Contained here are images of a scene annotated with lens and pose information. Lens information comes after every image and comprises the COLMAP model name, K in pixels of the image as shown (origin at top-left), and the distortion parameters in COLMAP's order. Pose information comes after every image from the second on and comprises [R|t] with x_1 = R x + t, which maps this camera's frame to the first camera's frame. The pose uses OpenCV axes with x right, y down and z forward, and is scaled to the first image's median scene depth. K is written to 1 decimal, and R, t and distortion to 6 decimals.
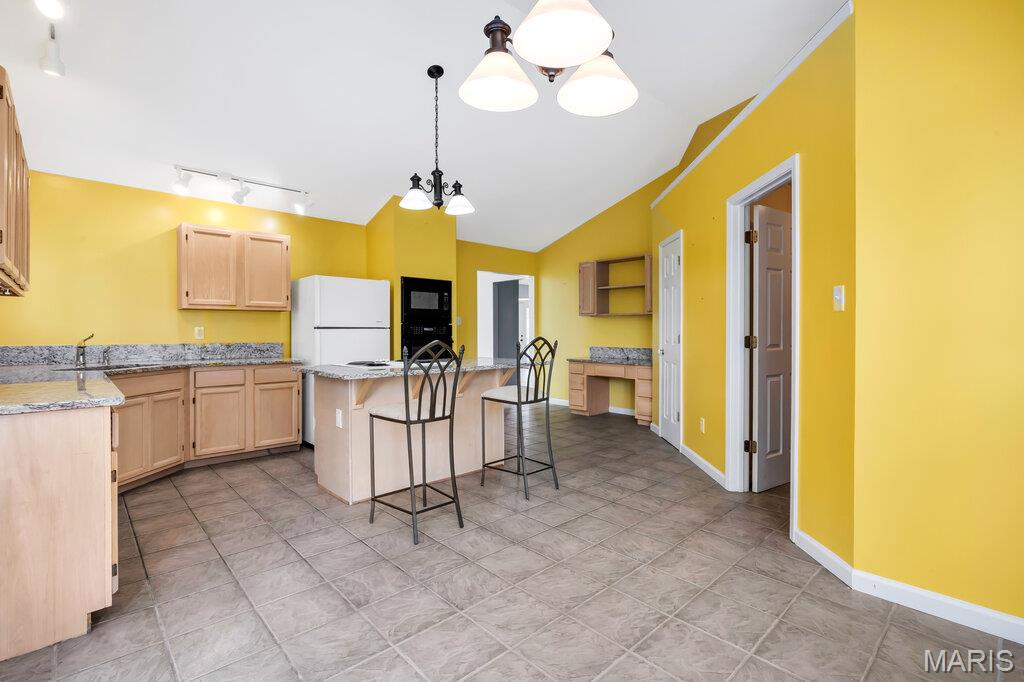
lens RADIAL K [[469.4, 0, 511.0], [0, 469.4, 332.8], [0, 0, 1]] dist [-0.004211, 0.001483]
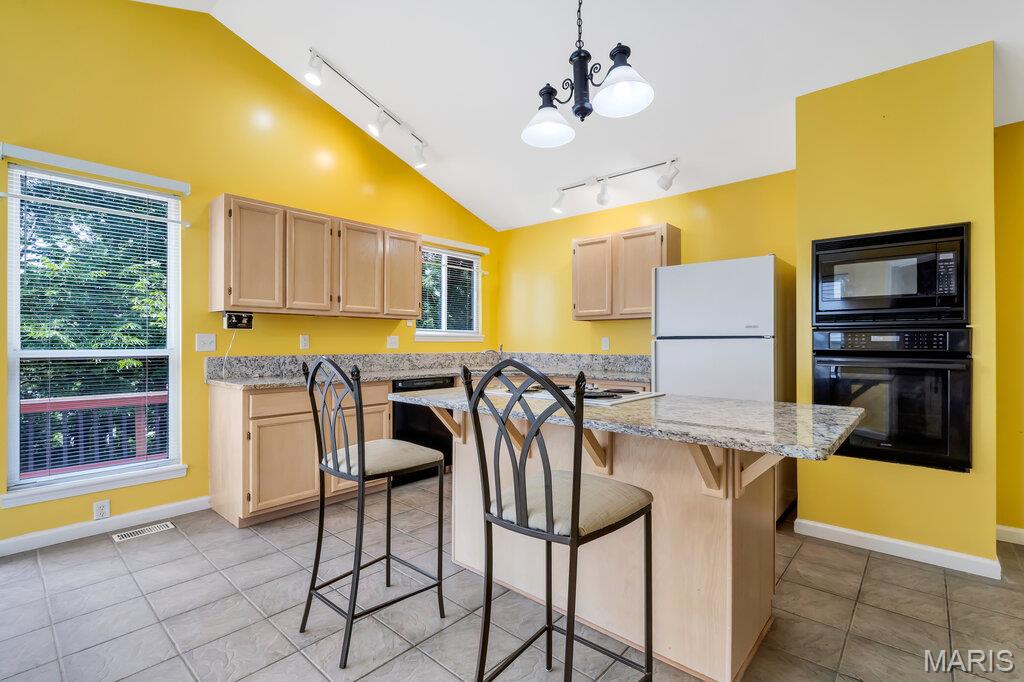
lens RADIAL K [[469.4, 0, 508.3], [0, 469.4, 338.5], [0, 0, 1]] dist [-0.004211, 0.001483]
pose [[0.088325, -0.008686, -0.996054, 0.332983], [-0.005403, 0.999943, -0.009199, -0.001210], [0.996077, 0.006194, 0.088273, 0.748733]]
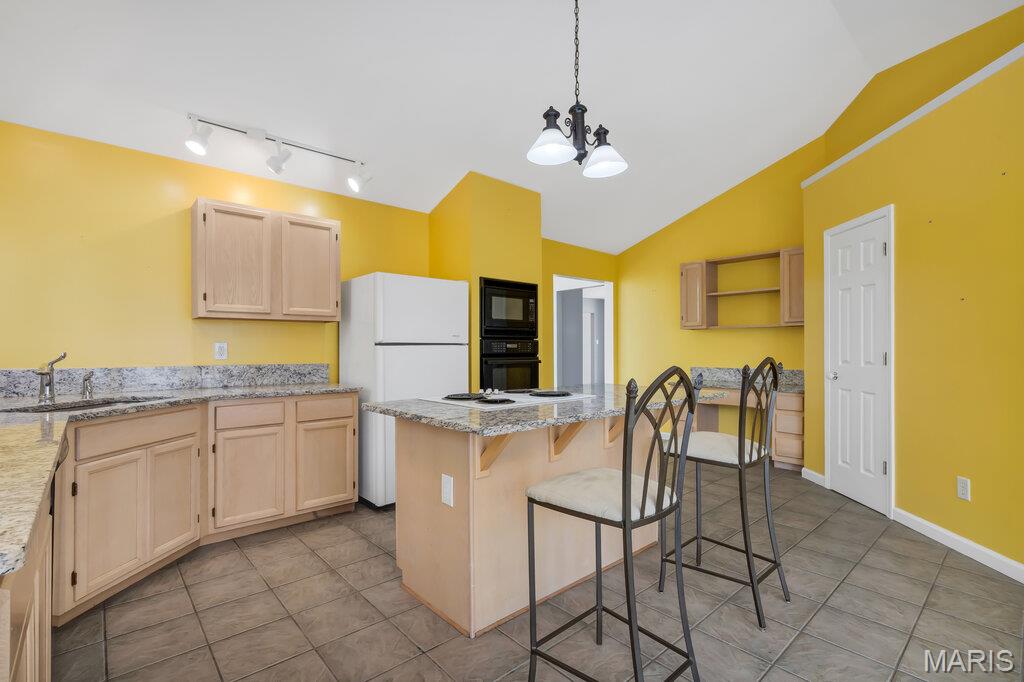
lens RADIAL K [[469.4, 0, 512.0], [0, 469.4, 345.4], [0, 0, 1]] dist [-0.004211, 0.001483]
pose [[0.999731, -0.001722, -0.023149, -0.202801], [0.001518, 0.999960, -0.008840, -0.001661], [0.023163, 0.008802, 0.999693, 0.291893]]
